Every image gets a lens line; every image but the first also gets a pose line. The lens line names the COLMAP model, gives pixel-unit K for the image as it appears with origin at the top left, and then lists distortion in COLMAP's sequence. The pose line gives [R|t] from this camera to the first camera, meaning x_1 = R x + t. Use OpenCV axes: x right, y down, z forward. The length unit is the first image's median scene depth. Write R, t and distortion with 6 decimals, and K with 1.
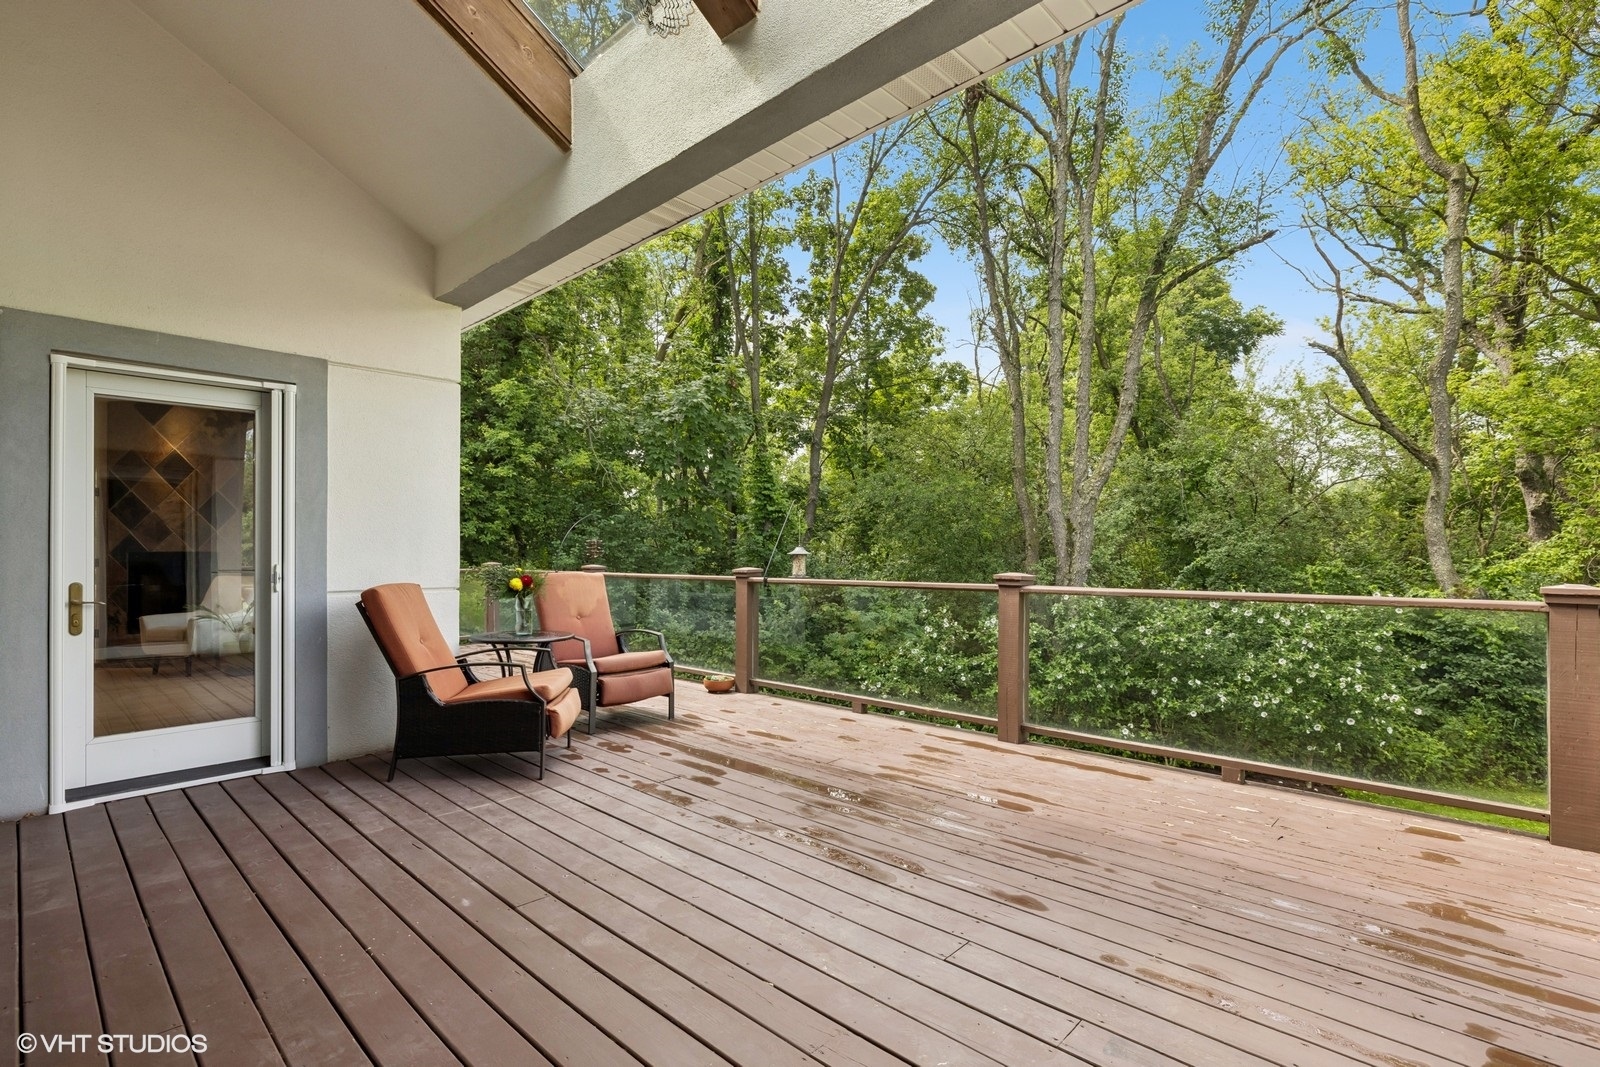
lens RADIAL K [[782.9, 0, 800.0], [0, 782.9, 533.5], [0, 0, 1]] dist [-0.001523, -0.000077]
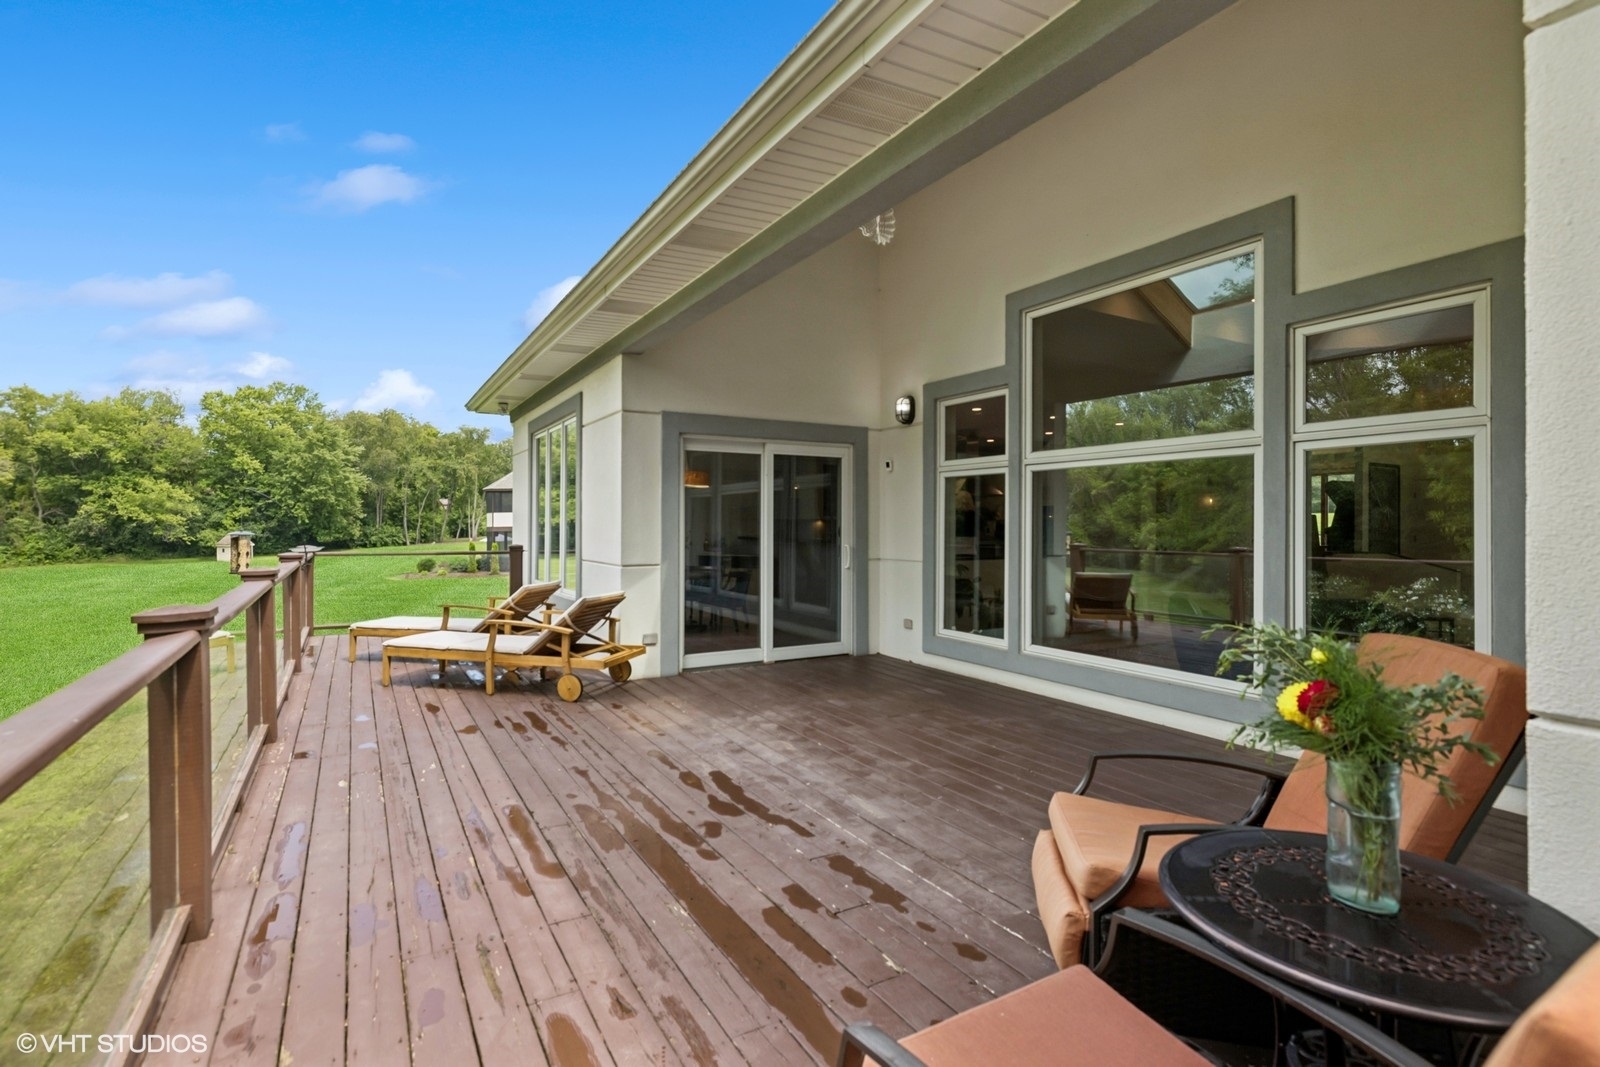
lens RADIAL K [[782.9, 0, 800.0], [0, 782.9, 533.5], [0, 0, 1]] dist [-0.001523, -0.000077]
pose [[-0.963469, -0.001063, 0.267819, -0.253039], [-0.002422, 0.999986, -0.004742, 0.003148], [-0.267810, -0.005217, -0.963458, 1.389128]]
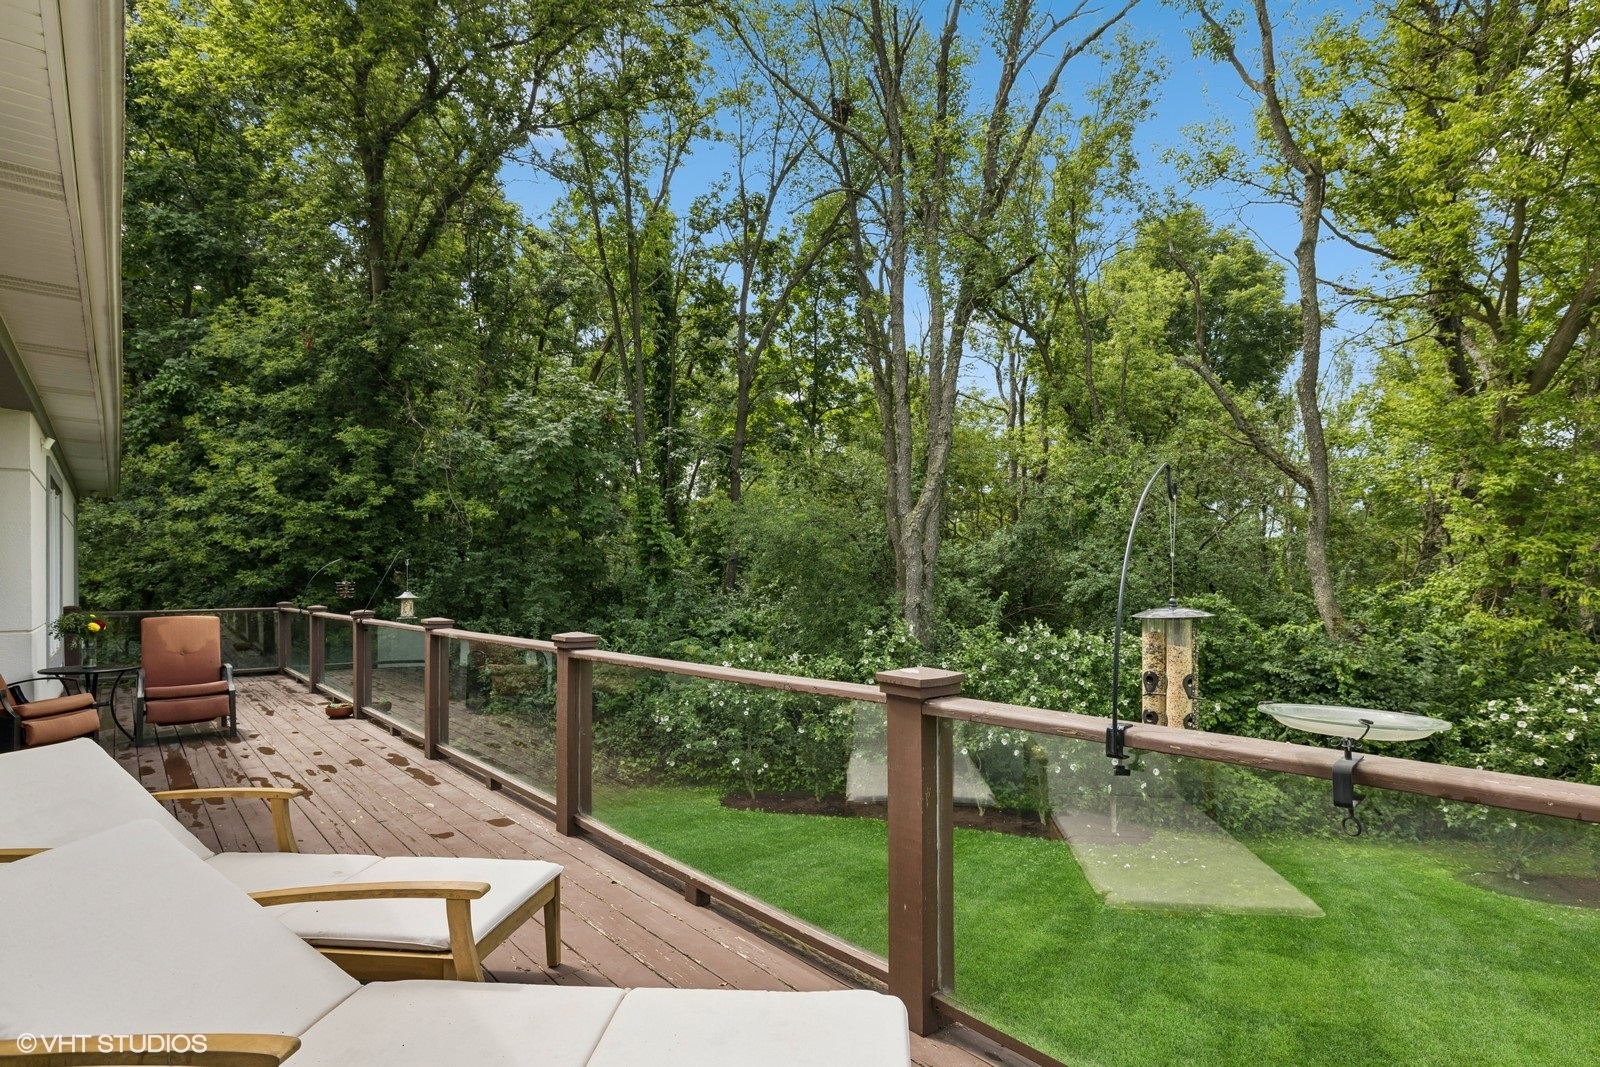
lens RADIAL K [[876.2, 0, 800.6], [0, 876.2, 562.6], [0, 0, 1]] dist [-0.002057, -0.000549]
pose [[0.991904, -0.010583, -0.126548, 0.997318], [0.011368, 0.999920, 0.005486, -0.034819], [0.126480, -0.006880, 0.991945, -0.257457]]
